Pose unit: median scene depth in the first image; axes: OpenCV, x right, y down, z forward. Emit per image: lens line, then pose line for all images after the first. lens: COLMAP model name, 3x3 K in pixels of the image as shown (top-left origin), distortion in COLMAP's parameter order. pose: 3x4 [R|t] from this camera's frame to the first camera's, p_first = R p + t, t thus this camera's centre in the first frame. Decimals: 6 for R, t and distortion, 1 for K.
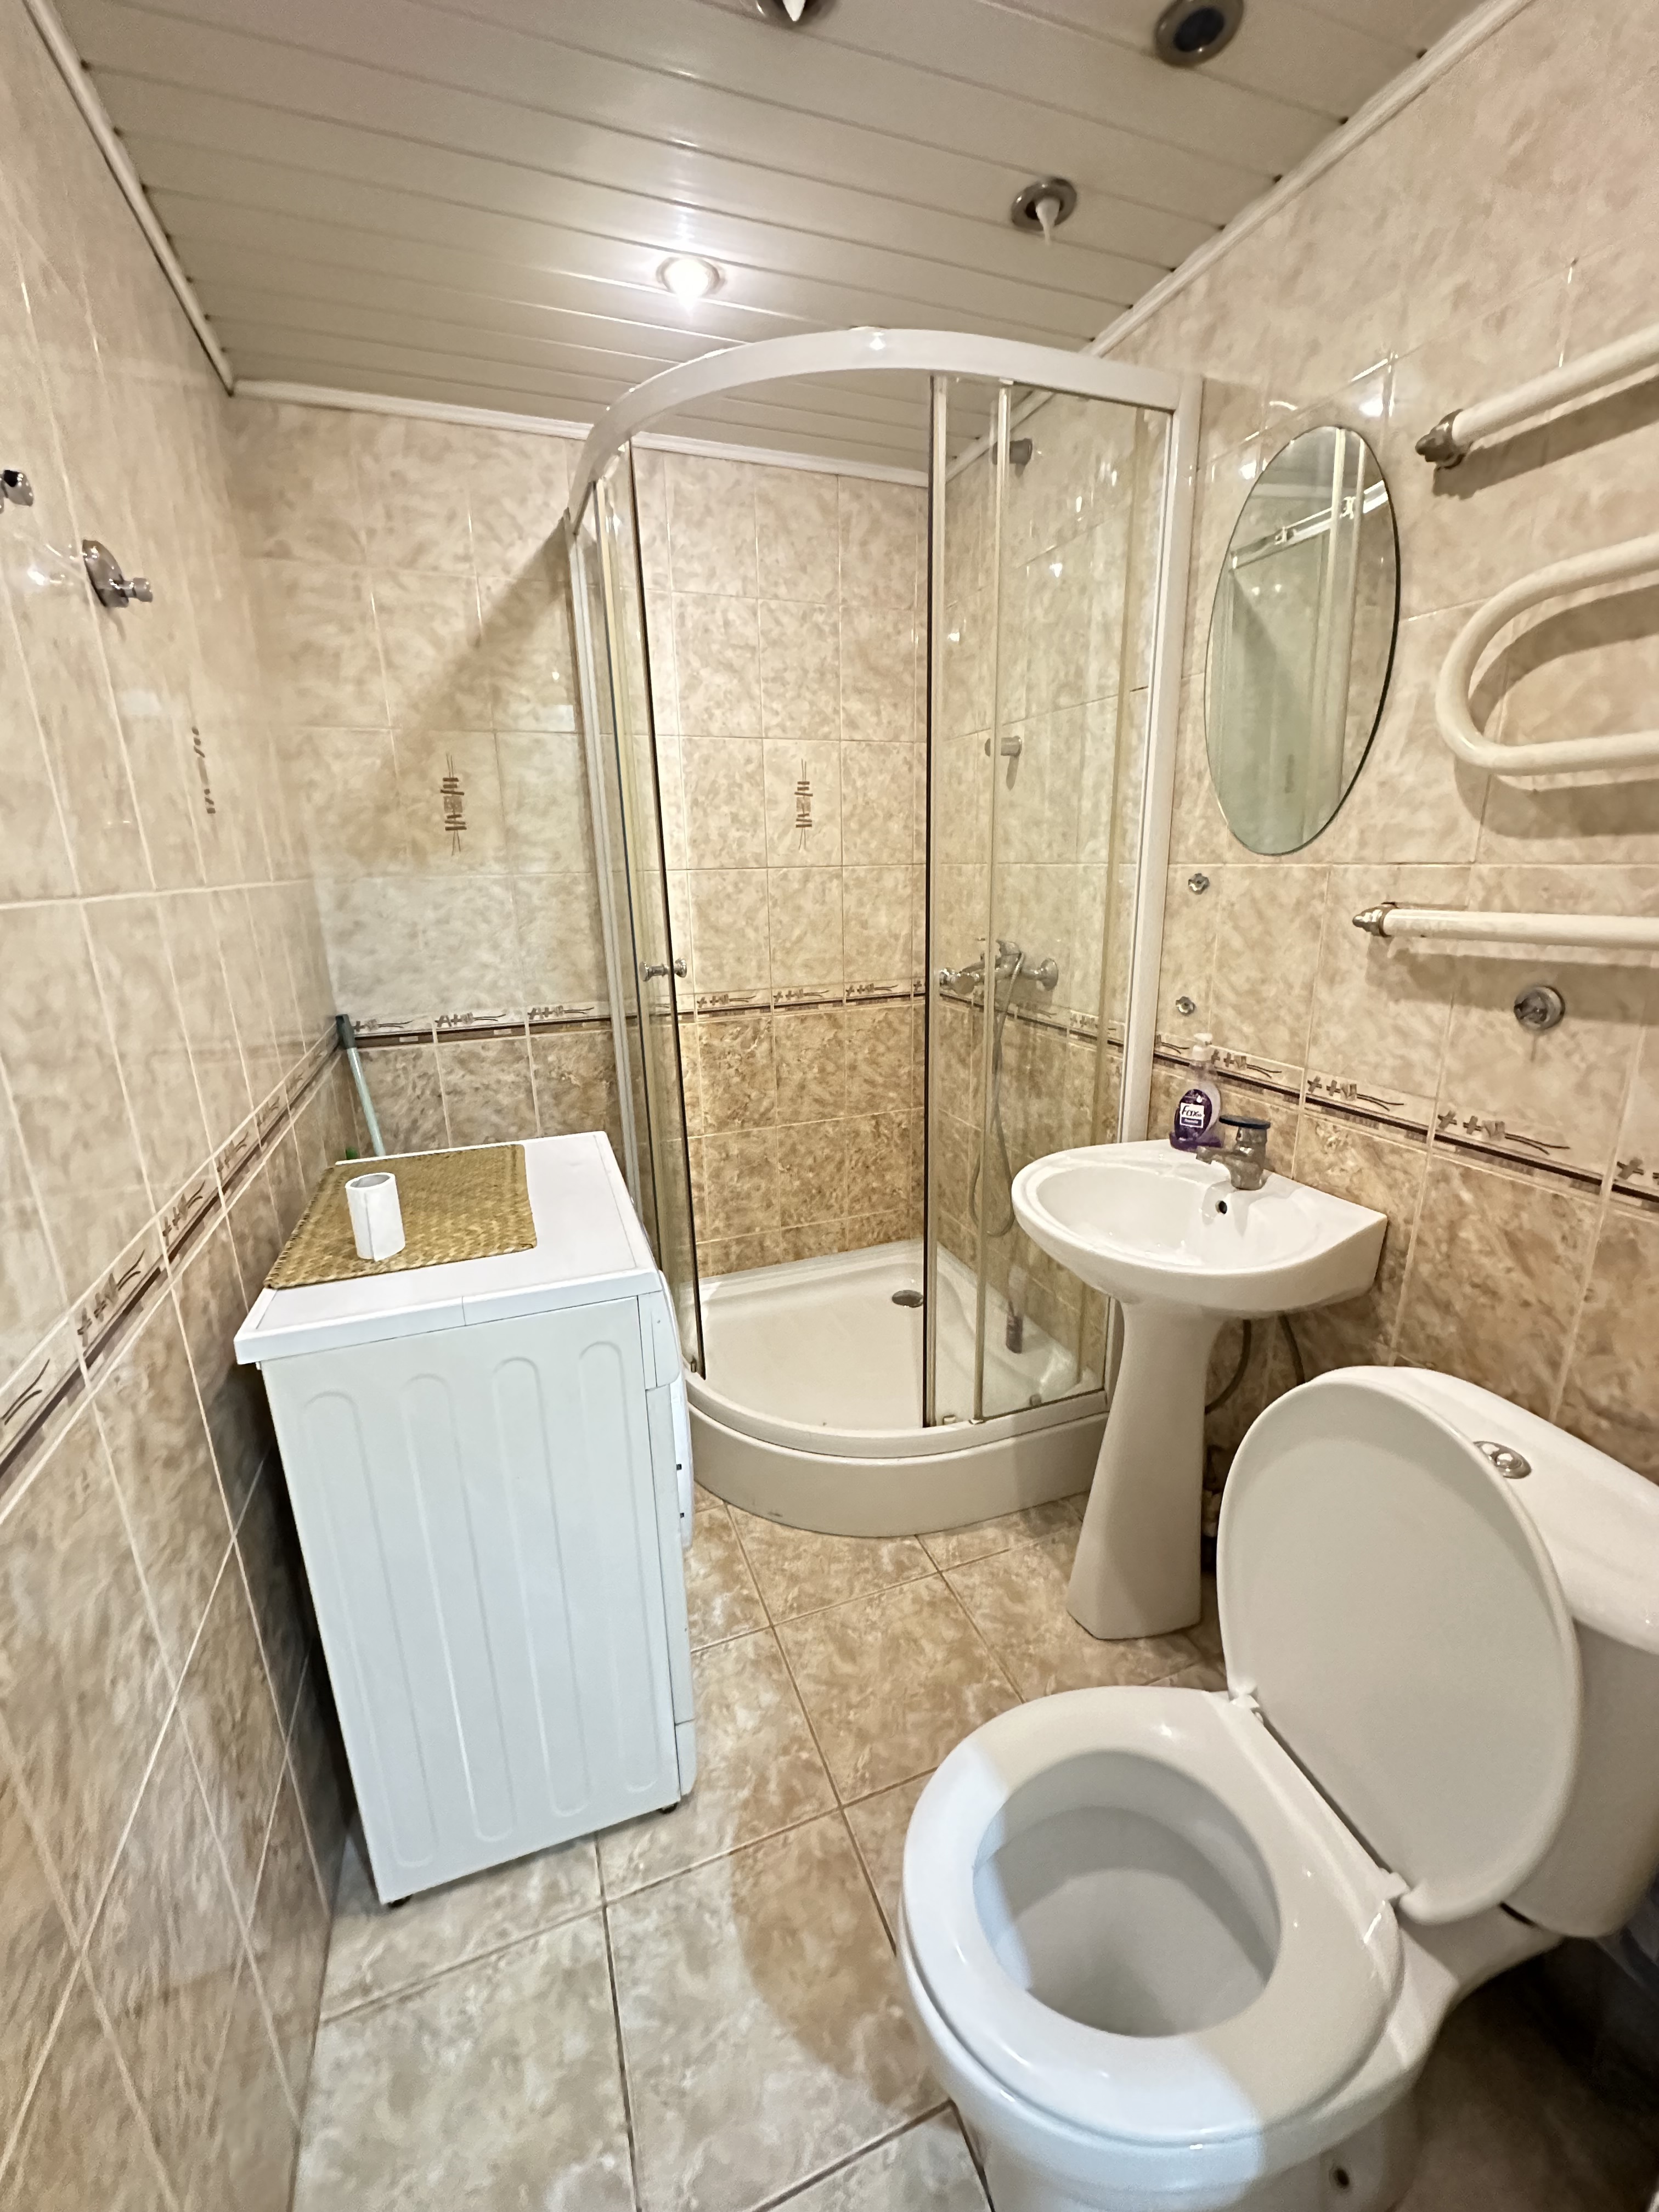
lens RADIAL K [[877.7, 0, 830.6], [0, 877.7, 1102.9], [0, 0, 1]] dist [-0.002396, 0.000824]
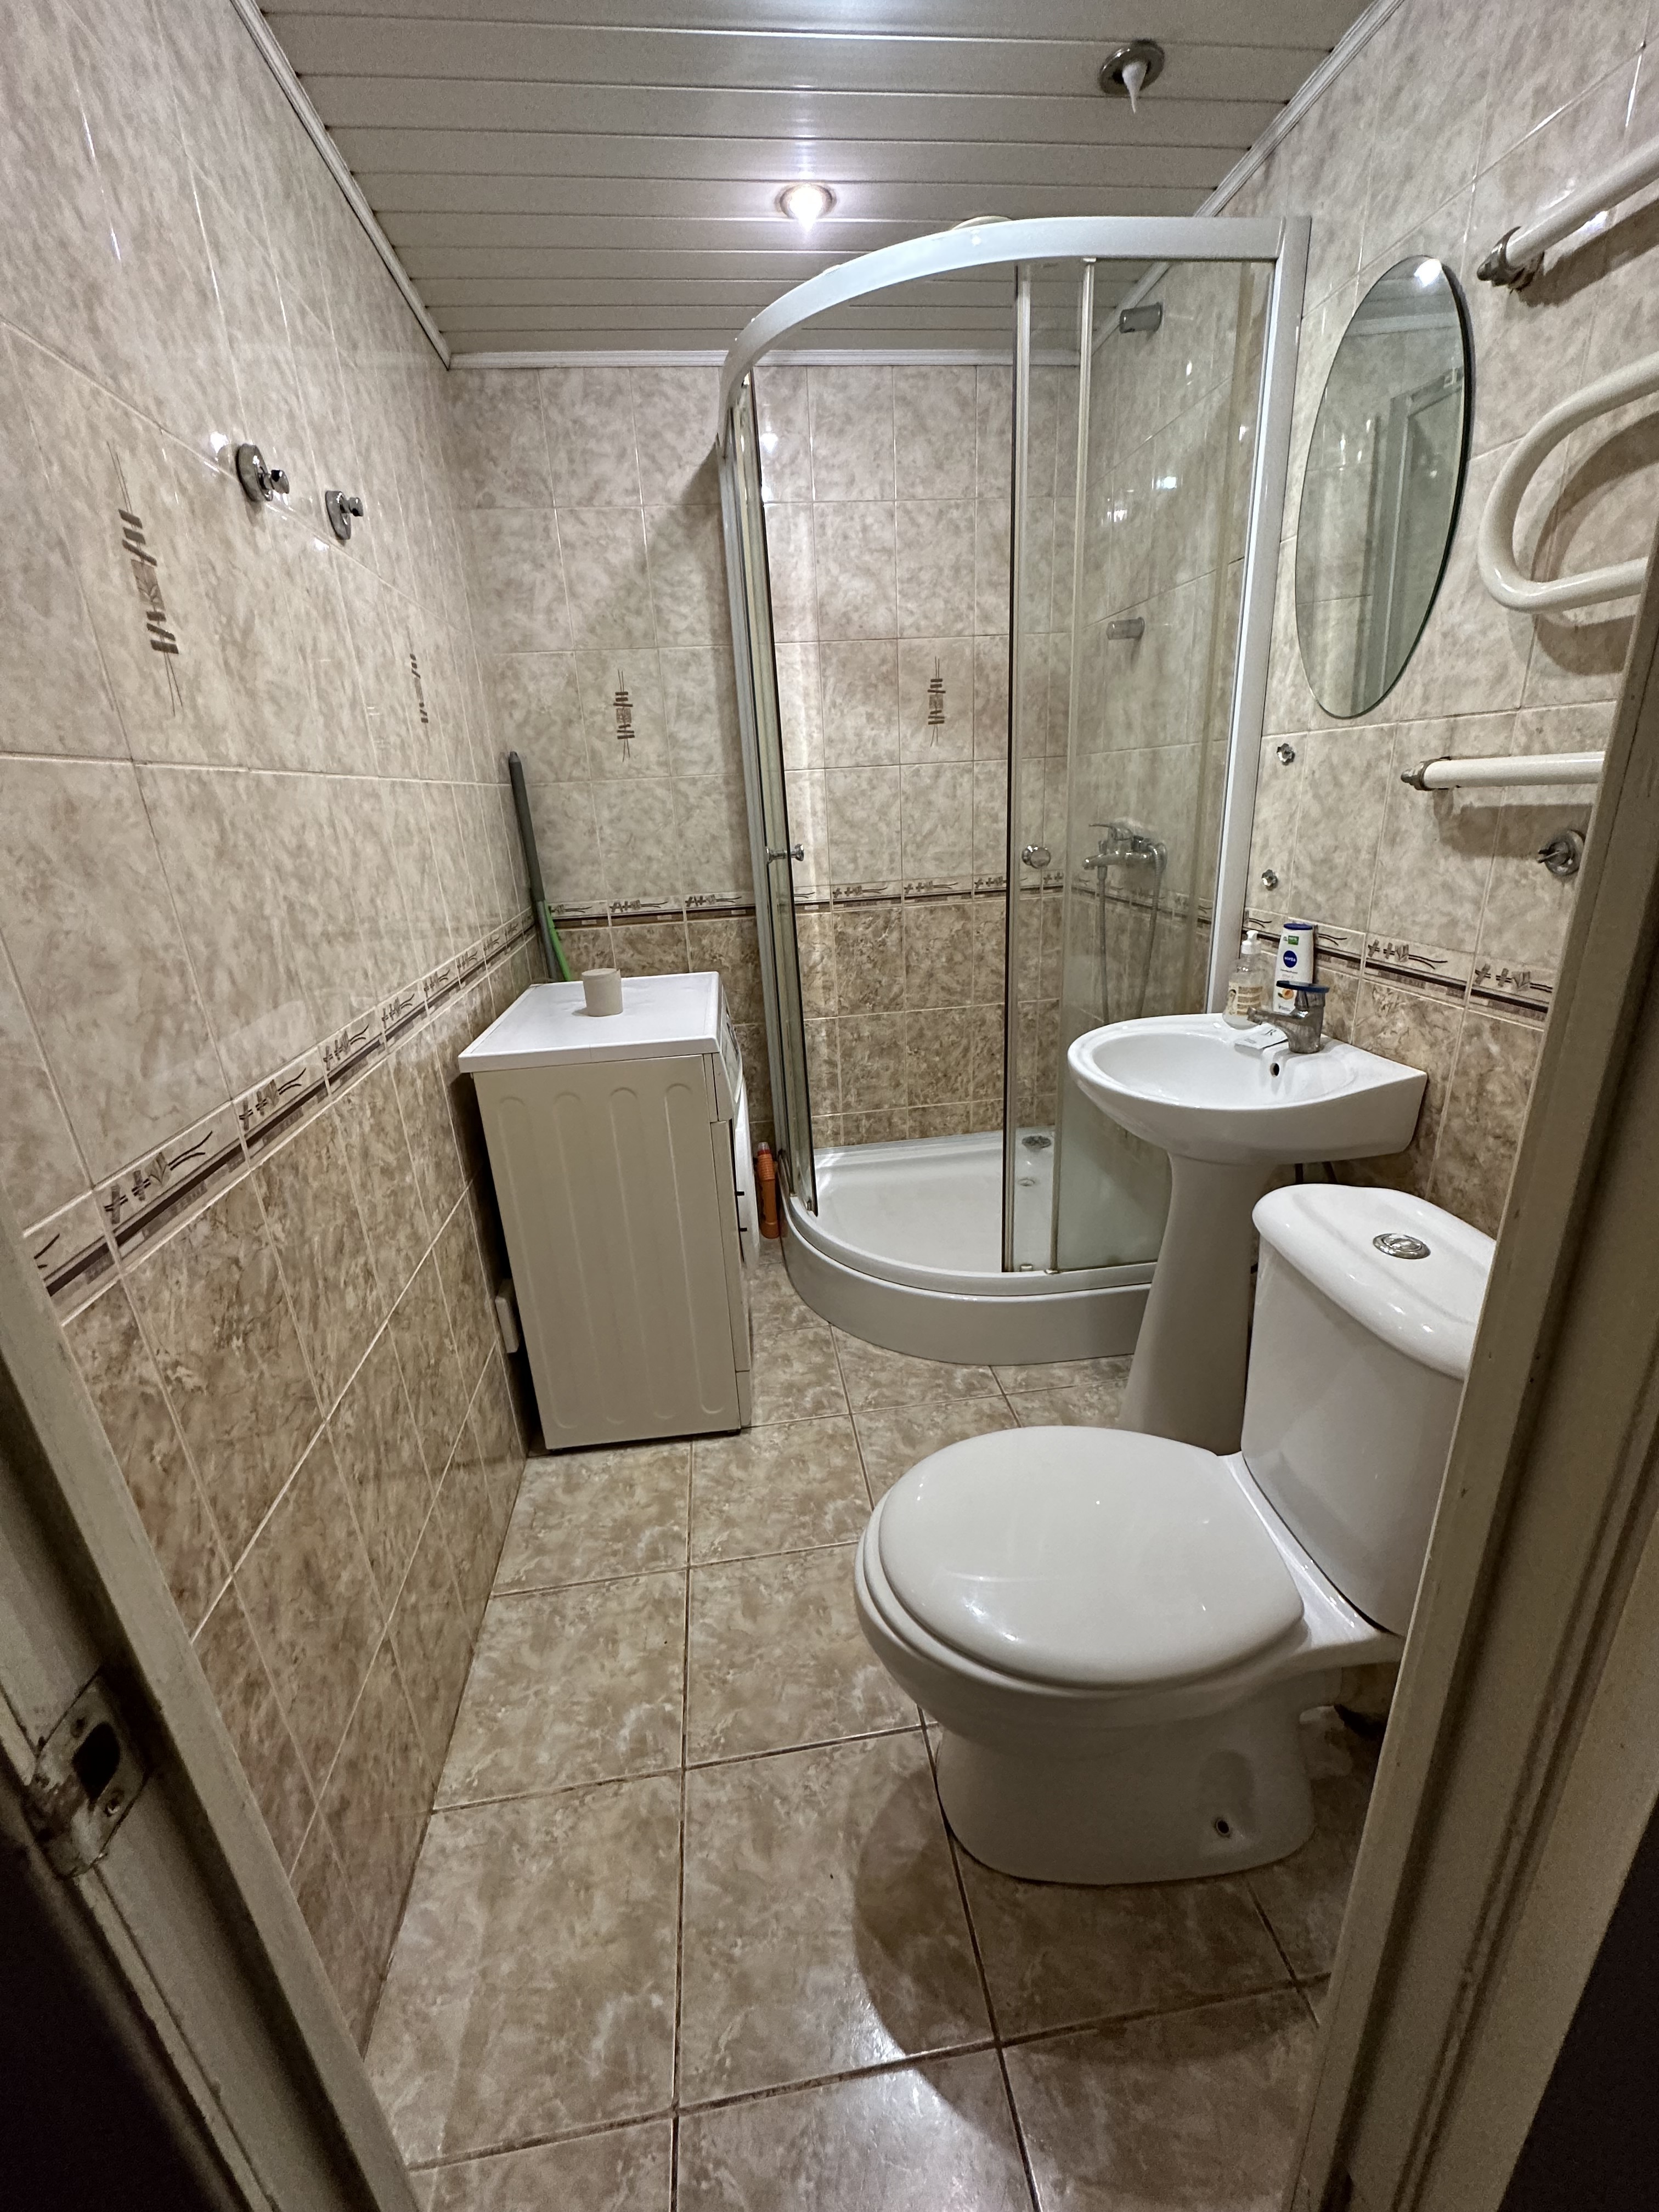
lens RADIAL K [[882.2, 0, 832.3], [0, 882.2, 1104.3], [0, 0, 1]] dist [-0.002943, 0.000726]
pose [[0.972702, 0.049735, -0.226668, 0.158598], [-0.031572, 0.996044, 0.083061, 0.082087], [0.229902, -0.073638, 0.970424, -0.130610]]
